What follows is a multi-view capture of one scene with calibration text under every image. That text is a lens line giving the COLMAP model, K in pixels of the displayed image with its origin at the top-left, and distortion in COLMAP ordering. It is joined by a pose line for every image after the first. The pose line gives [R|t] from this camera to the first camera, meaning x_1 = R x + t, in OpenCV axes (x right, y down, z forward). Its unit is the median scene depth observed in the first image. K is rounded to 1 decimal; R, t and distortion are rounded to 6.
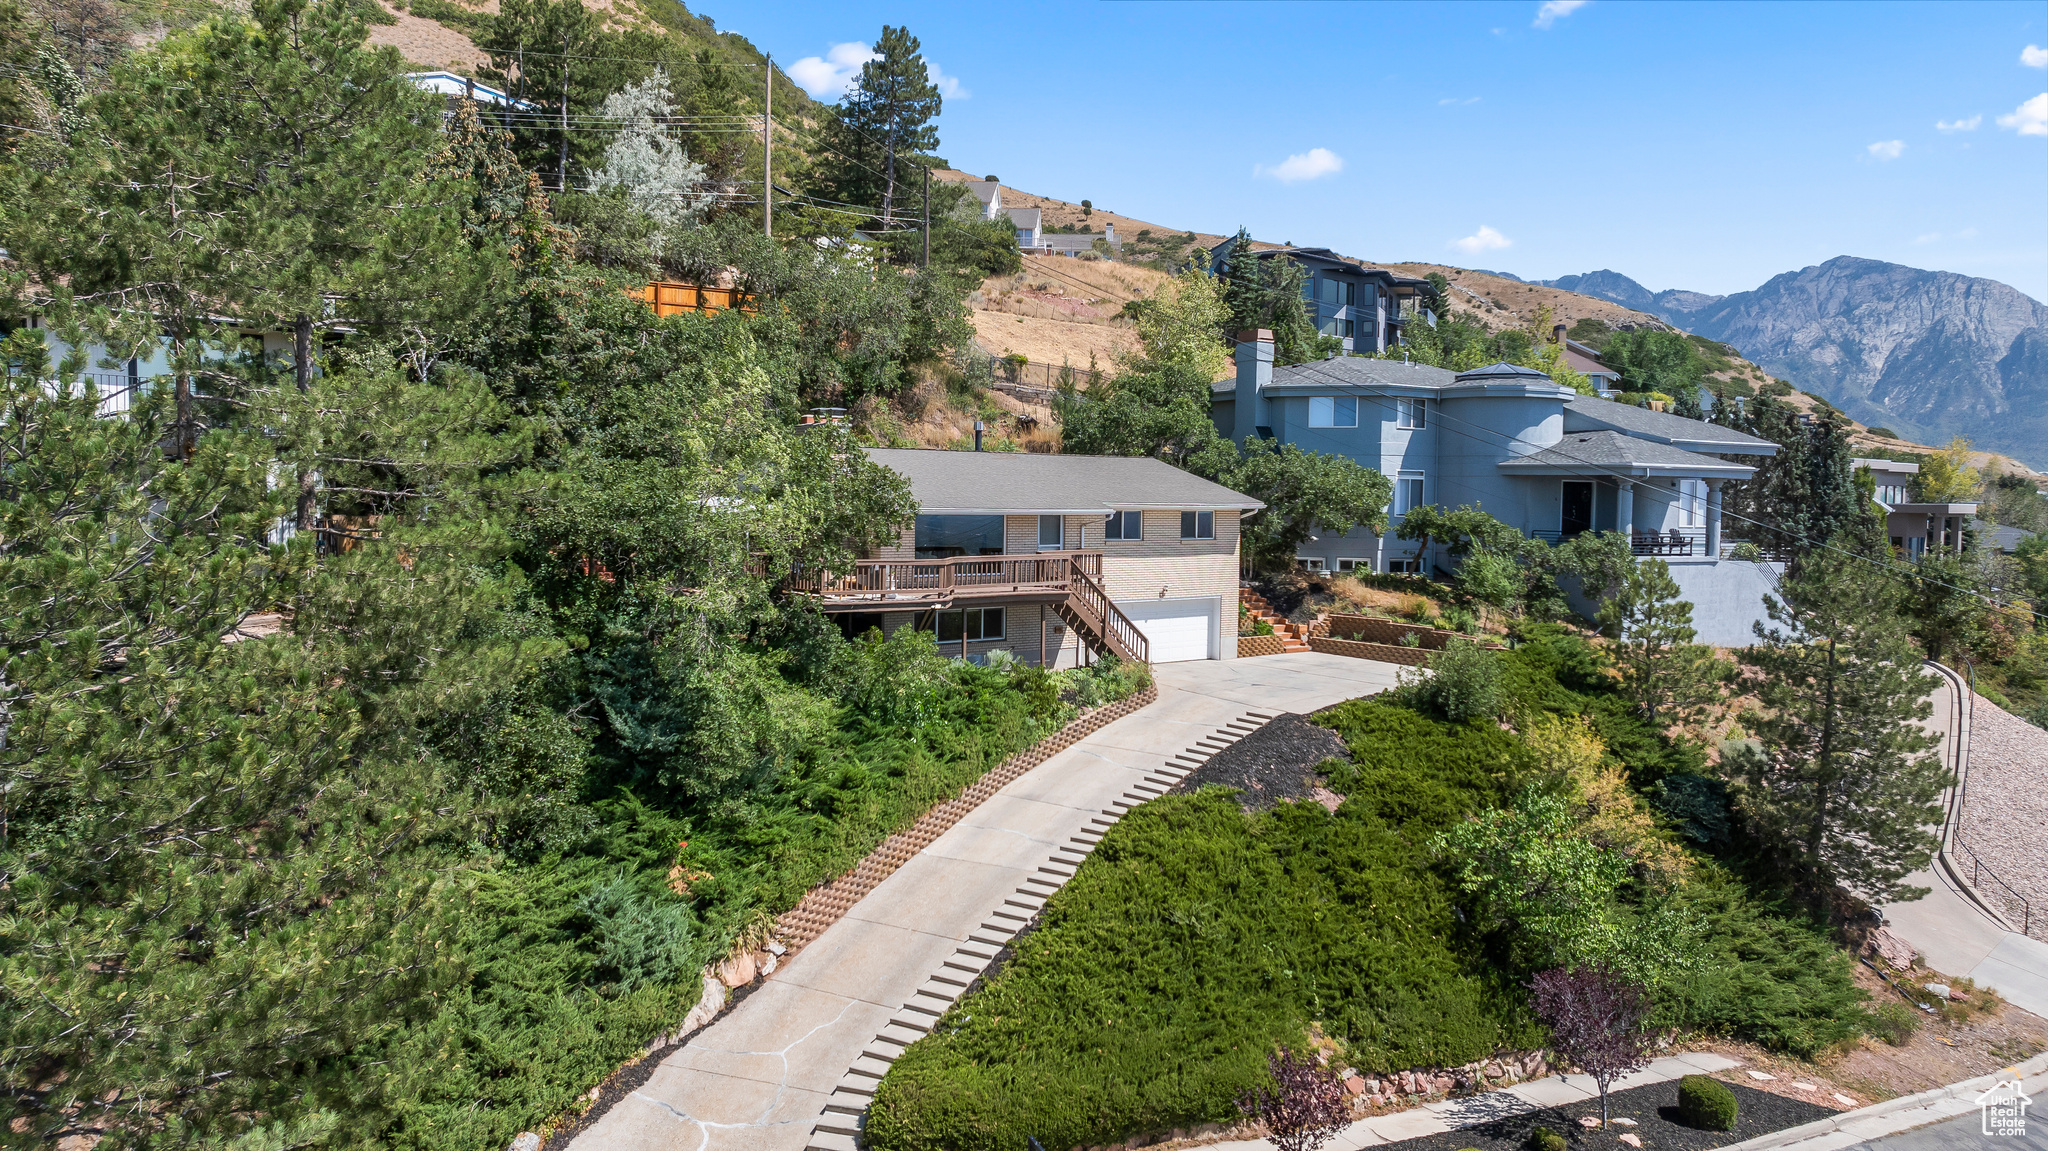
lens RADIAL K [[1430.5, 0, 1034.1], [0, 1430.5, 576.1], [0, 0, 1]] dist [-0.015112, 0.005268]
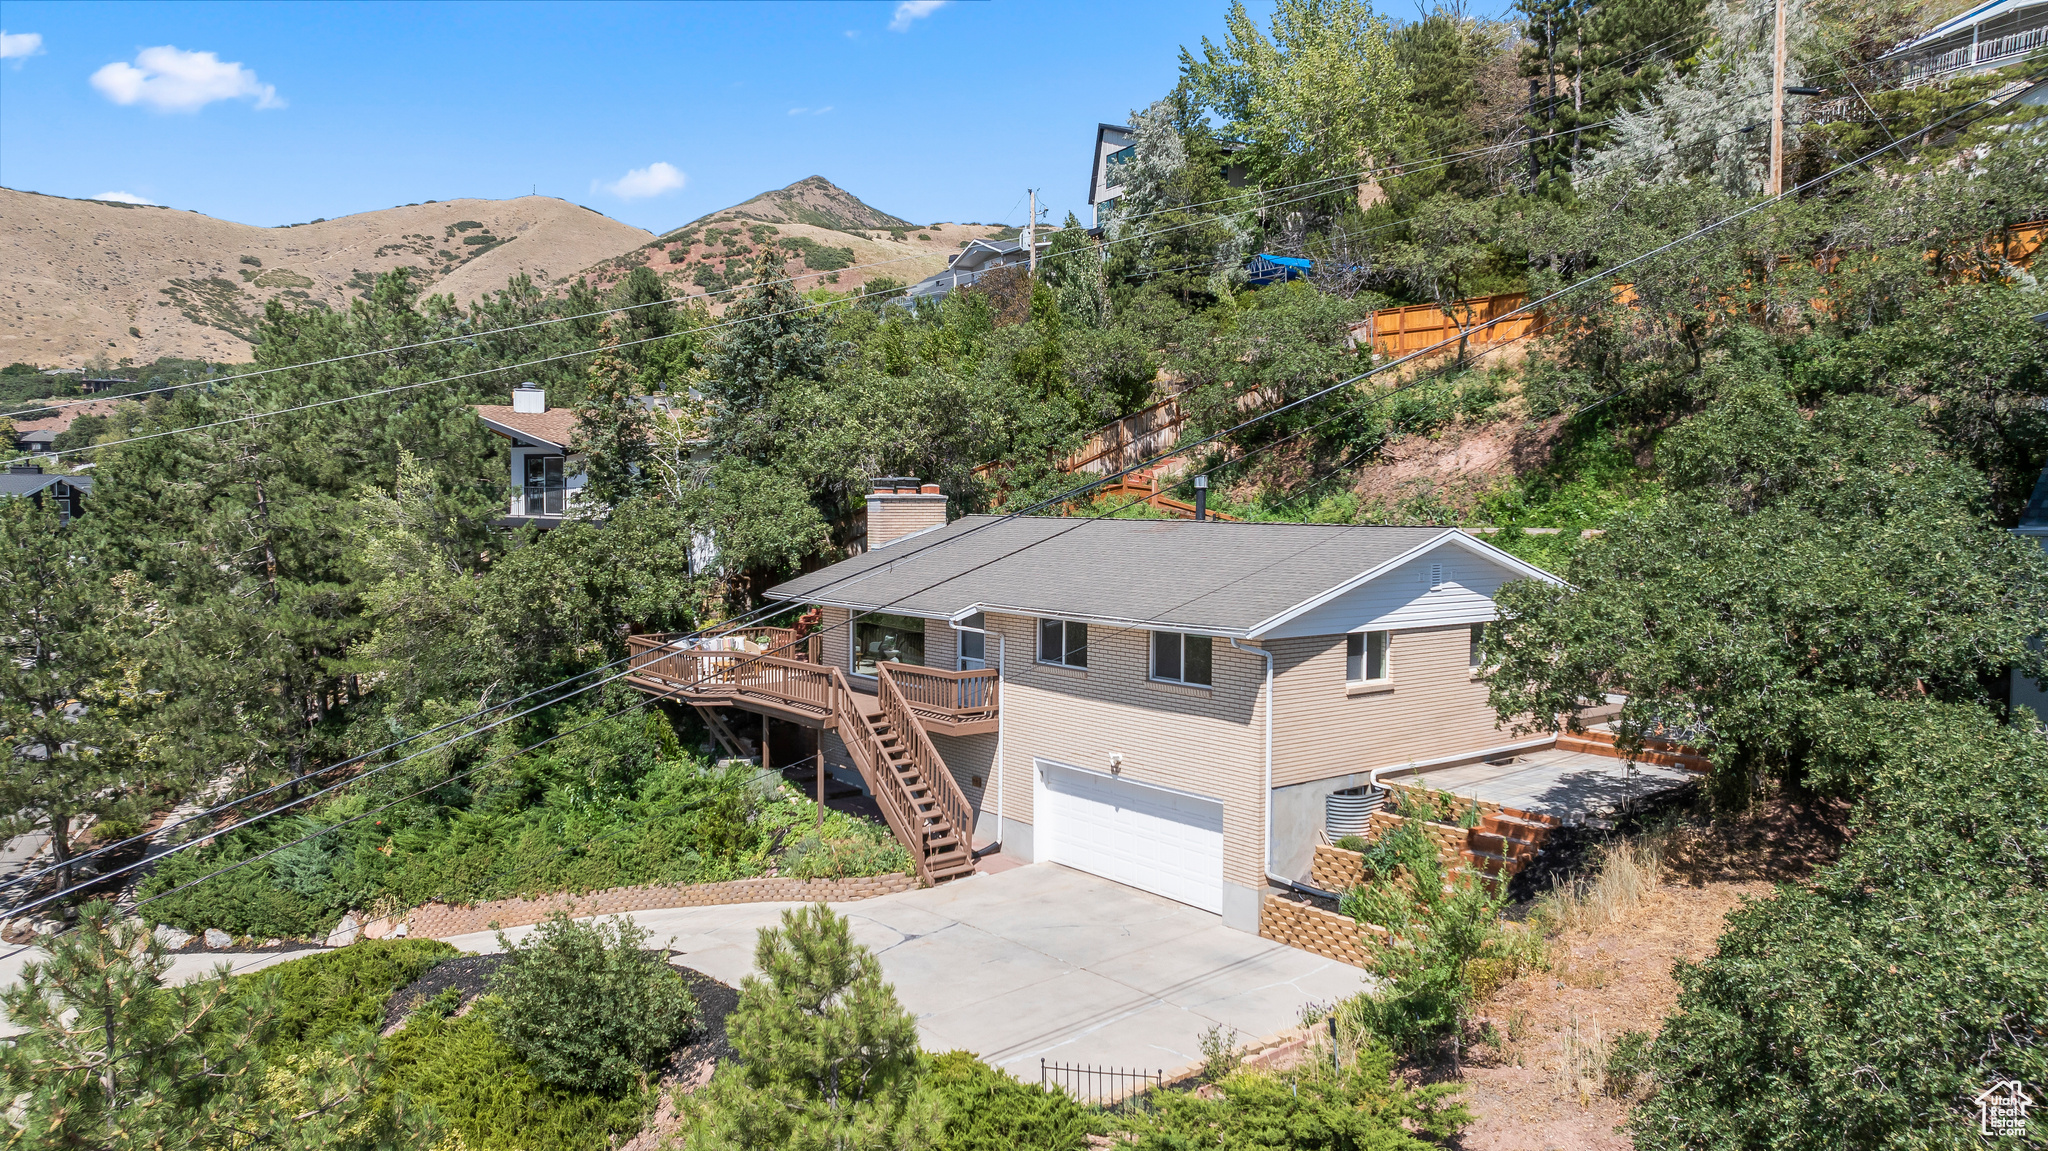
lens RADIAL K [[1430.5, 0, 1034.1], [0, 1430.5, 576.1], [0, 0, 1]] dist [-0.015112, 0.005268]
pose [[-0.010422, 0.043791, -0.998986, 0.602050], [-0.061008, 0.997152, 0.044347, -0.080365], [0.998083, 0.061408, -0.007721, 0.872215]]
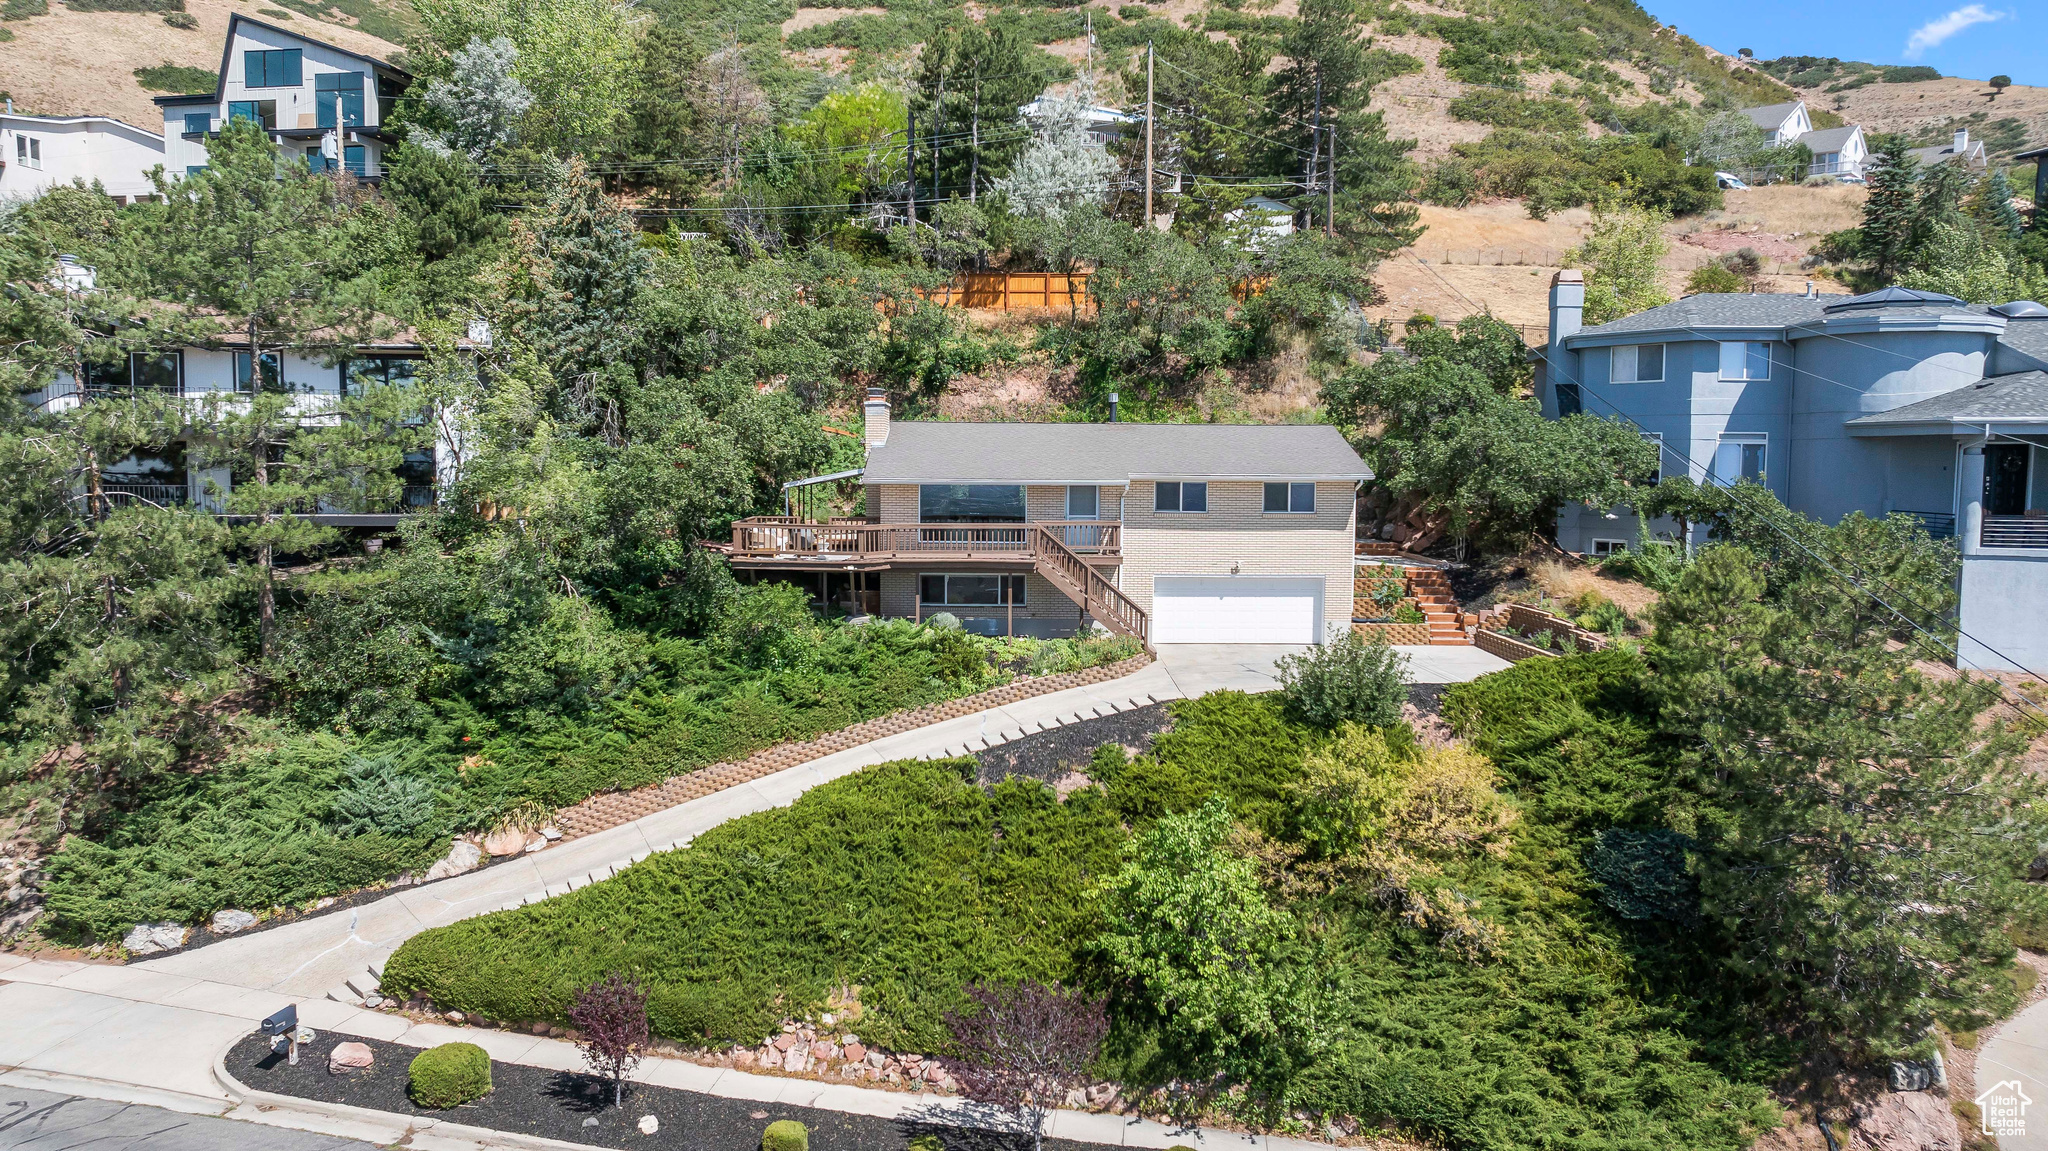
lens RADIAL K [[1430.5, 0, 1034.1], [0, 1430.5, 576.1], [0, 0, 1]] dist [-0.015112, 0.005268]
pose [[0.791699, 0.041574, -0.609495, 0.506591], [-0.030710, 0.999129, 0.028261, -0.005663], [0.610138, -0.003657, 0.792286, 0.155650]]
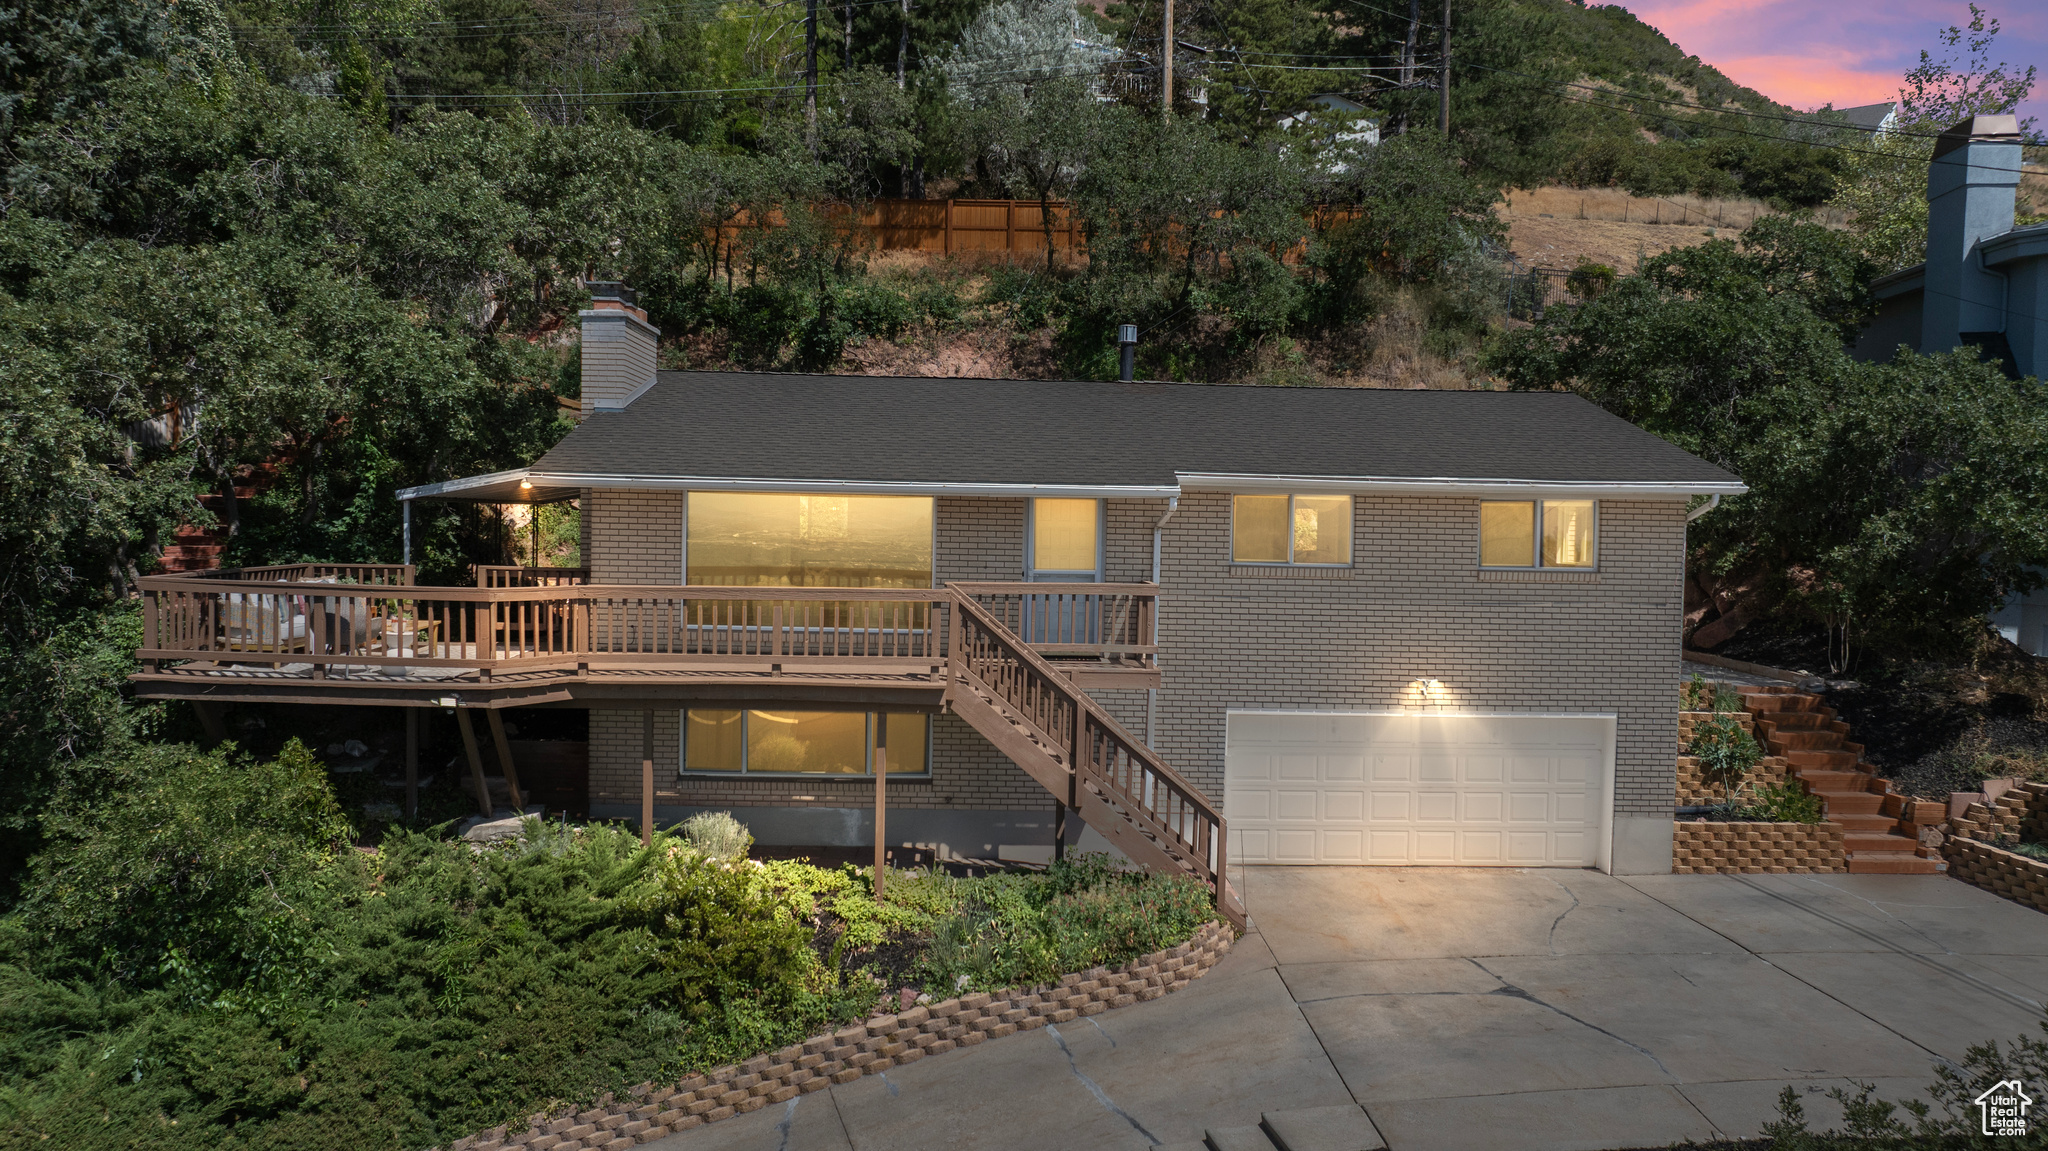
lens RADIAL K [[1430.5, 0, 1034.1], [0, 1430.5, 576.1], [0, 0, 1]] dist [-0.015112, 0.005268]
pose [[0.801430, 0.026647, -0.597494, 0.223126], [-0.041677, 0.999067, -0.011346, -0.012596], [0.596634, 0.033994, 0.801793, 0.547794]]
